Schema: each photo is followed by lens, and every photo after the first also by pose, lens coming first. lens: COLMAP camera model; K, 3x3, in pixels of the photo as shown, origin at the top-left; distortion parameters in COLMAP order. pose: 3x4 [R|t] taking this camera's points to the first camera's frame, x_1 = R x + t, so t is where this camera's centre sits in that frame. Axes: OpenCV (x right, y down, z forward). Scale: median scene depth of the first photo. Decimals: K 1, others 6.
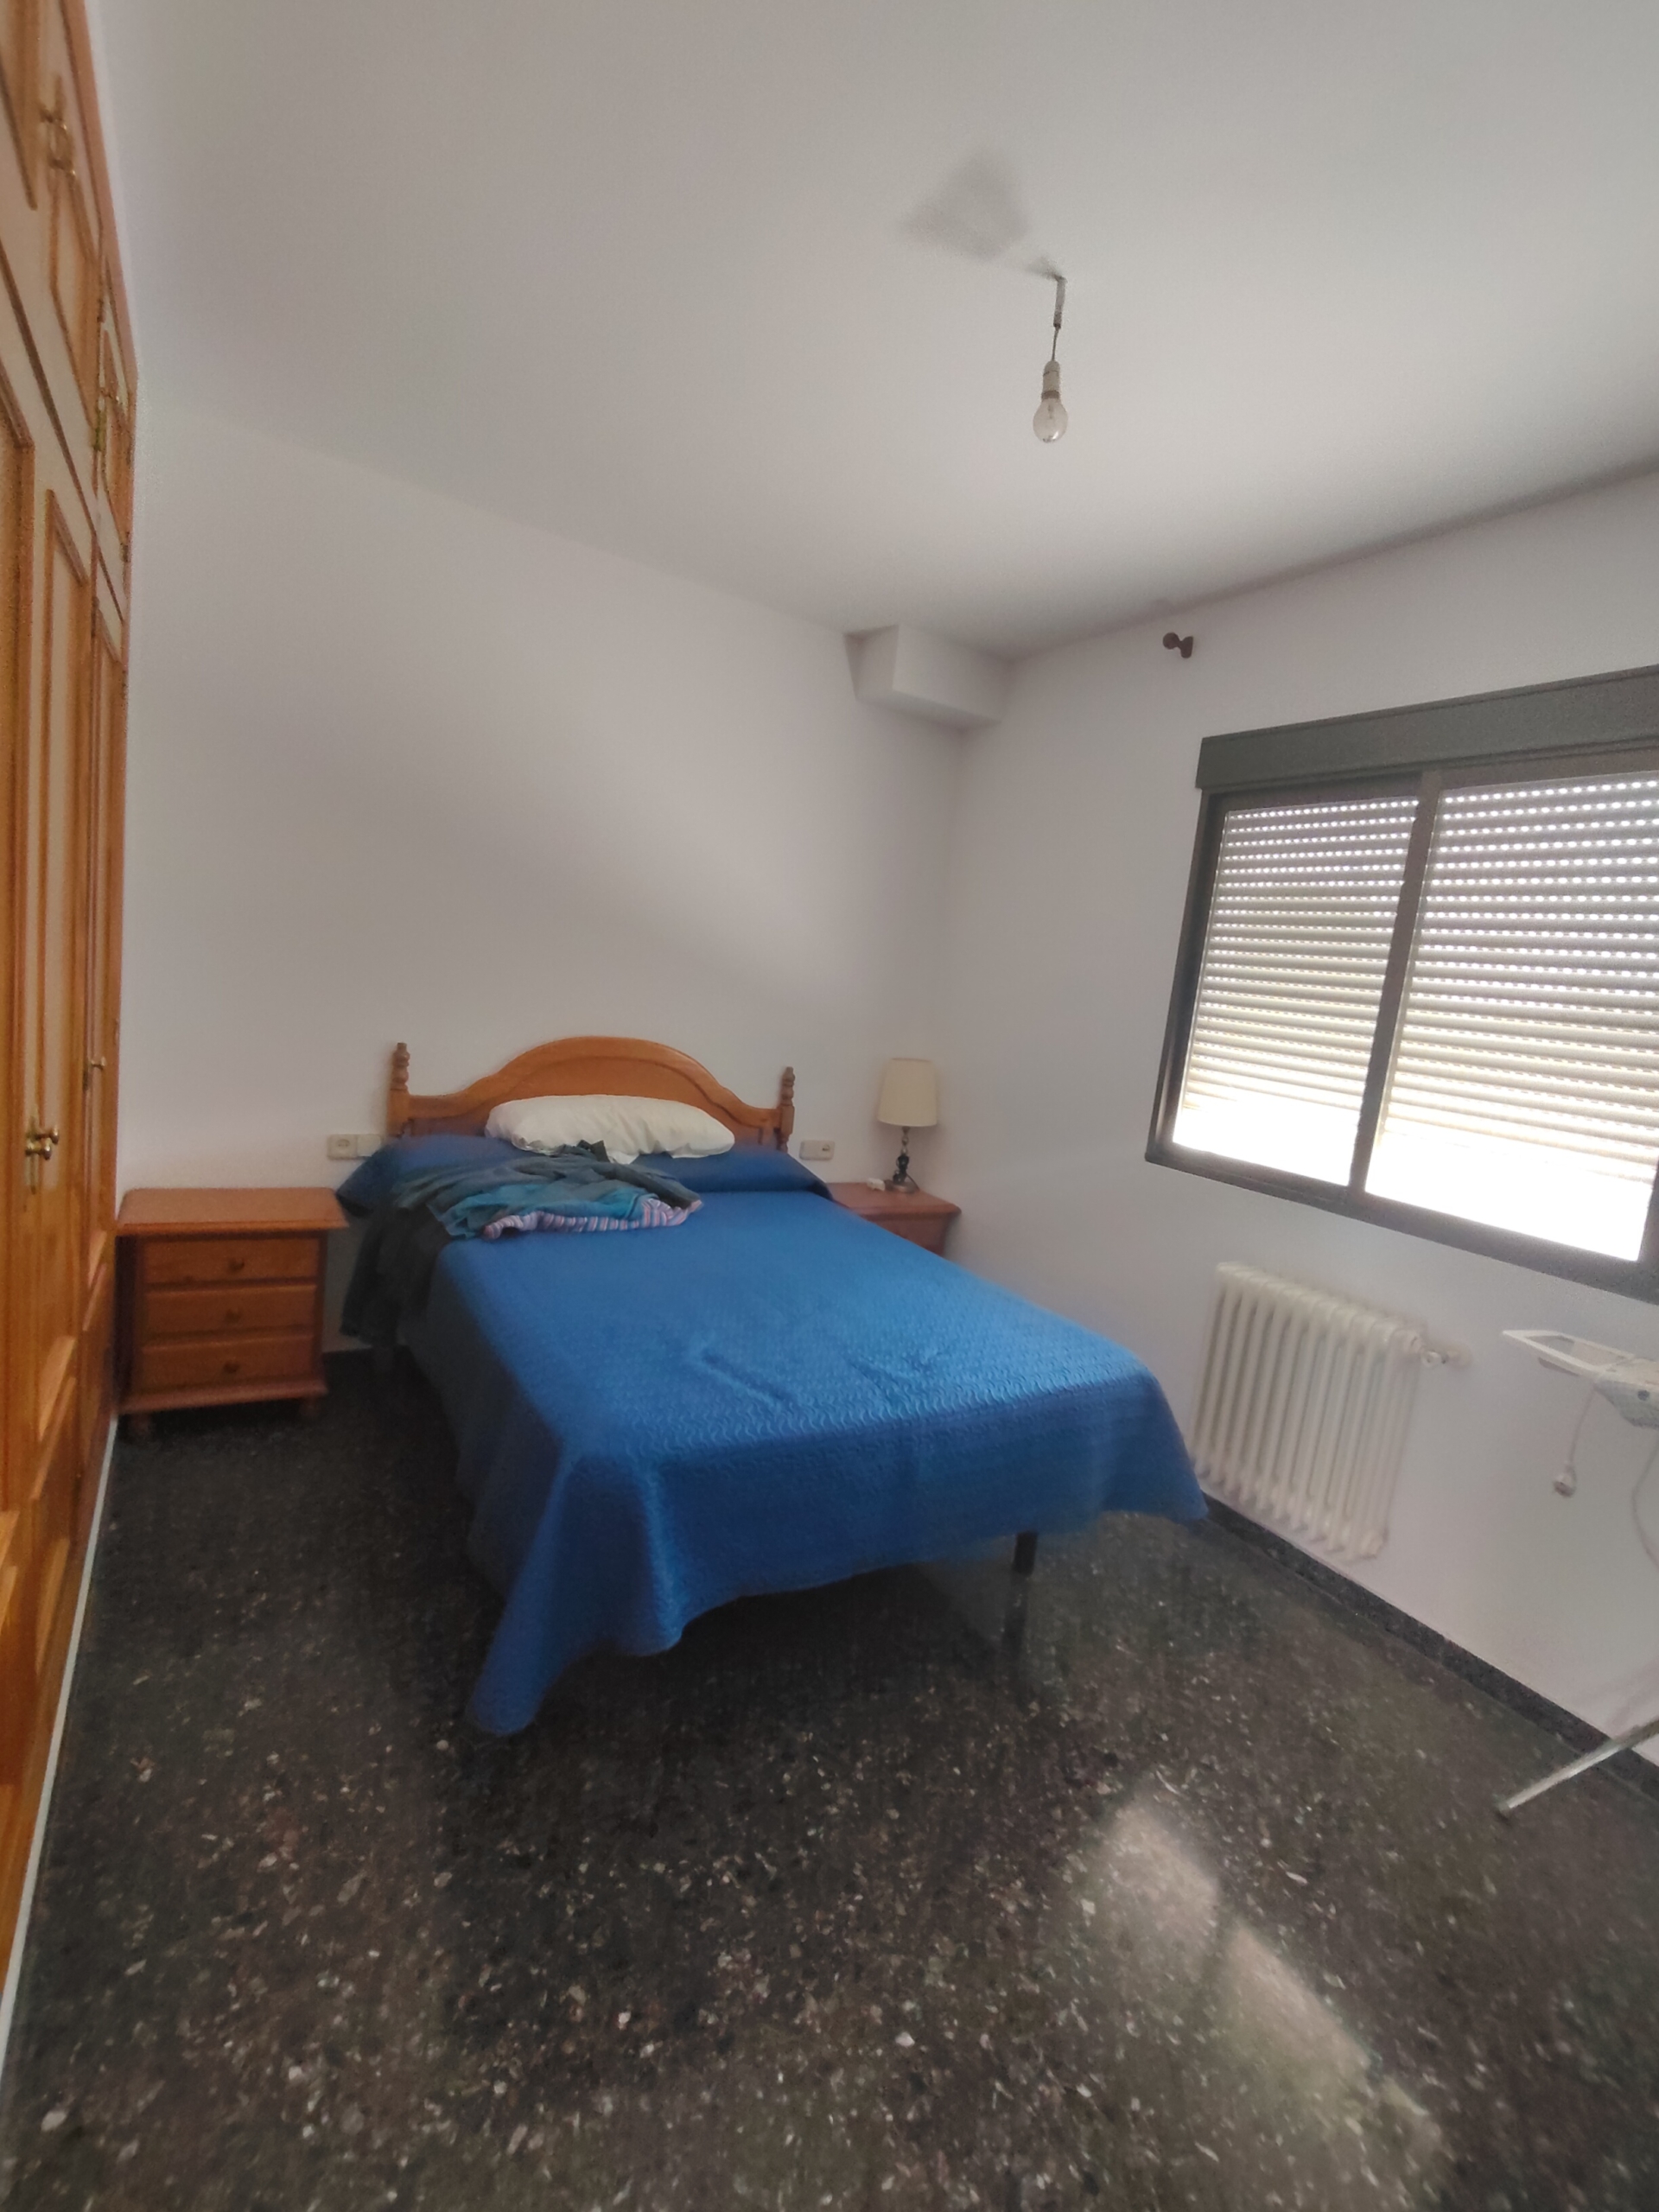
lens RADIAL K [[1023.8, 0, 834.3], [0, 1023.8, 1107.2], [0, 0, 1]] dist [0.004067, -0.003188]
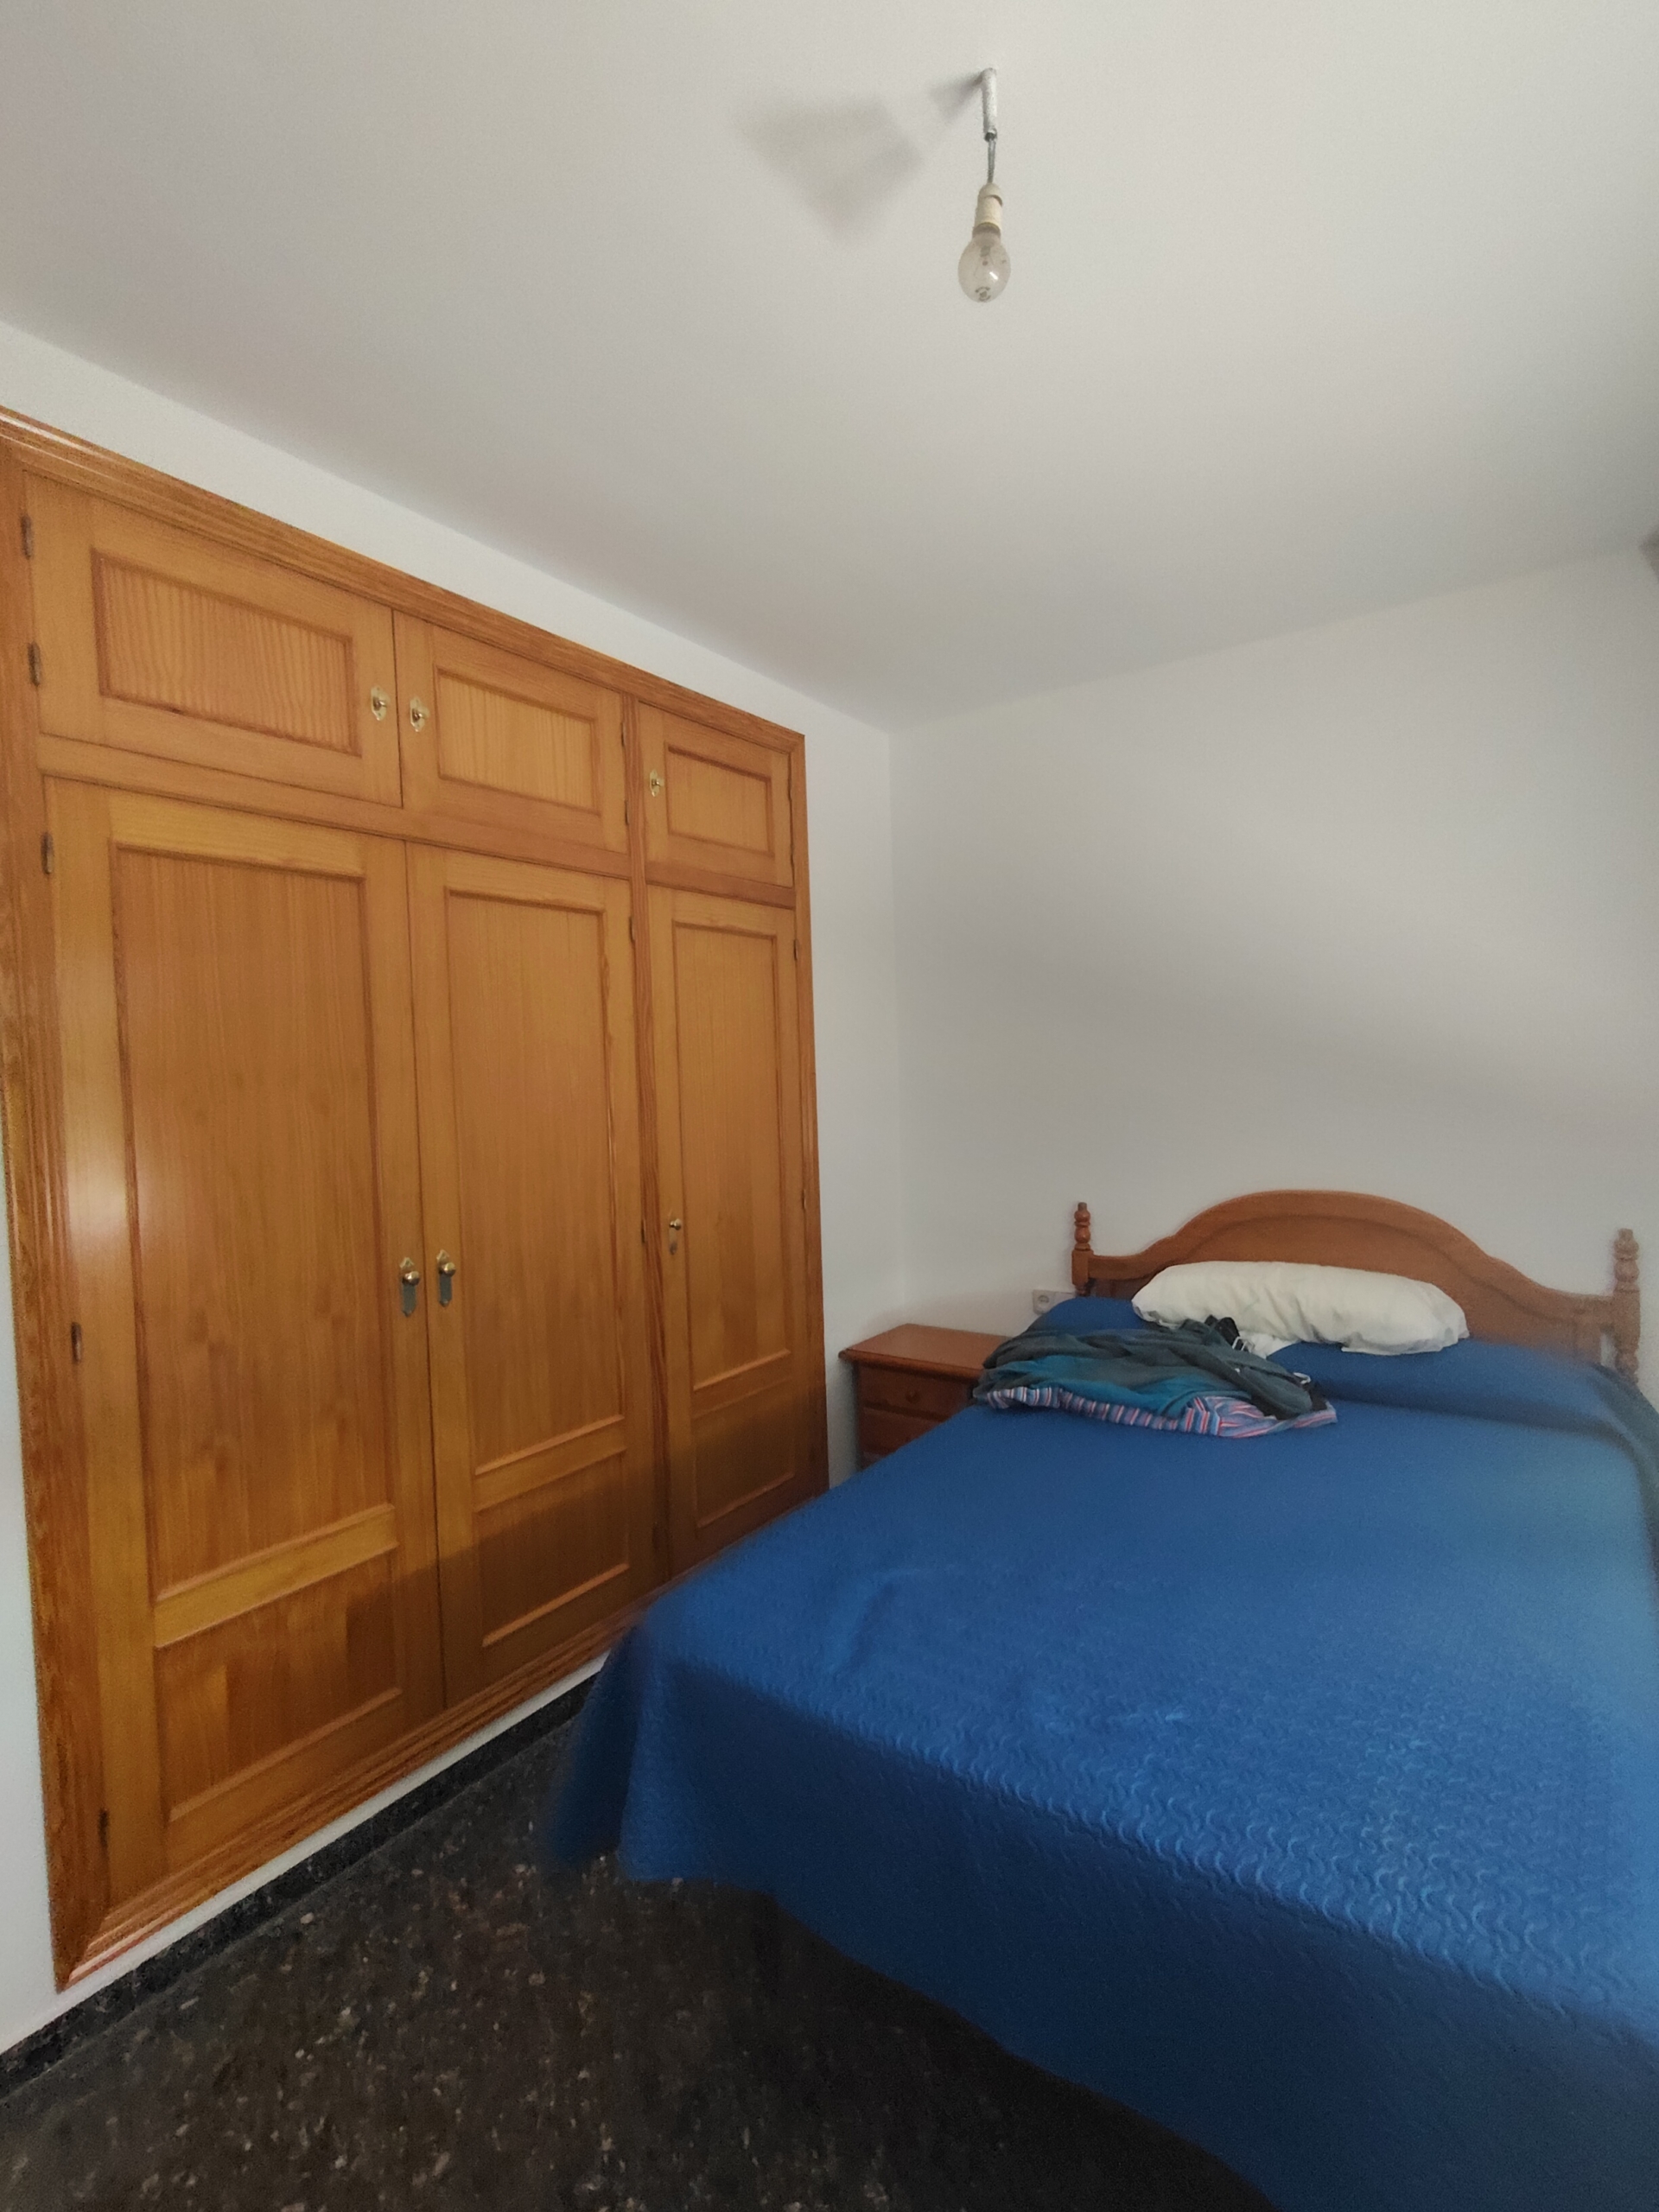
lens RADIAL K [[1023.8, 0, 914.0], [0, 1023.8, 1111.4], [0, 0, 1]] dist [0.004067, -0.003188]
pose [[0.419430, -0.095480, -0.902752, 0.457602], [-0.038303, 0.991706, -0.122684, -0.022835], [0.906979, 0.086036, 0.412294, 0.446941]]
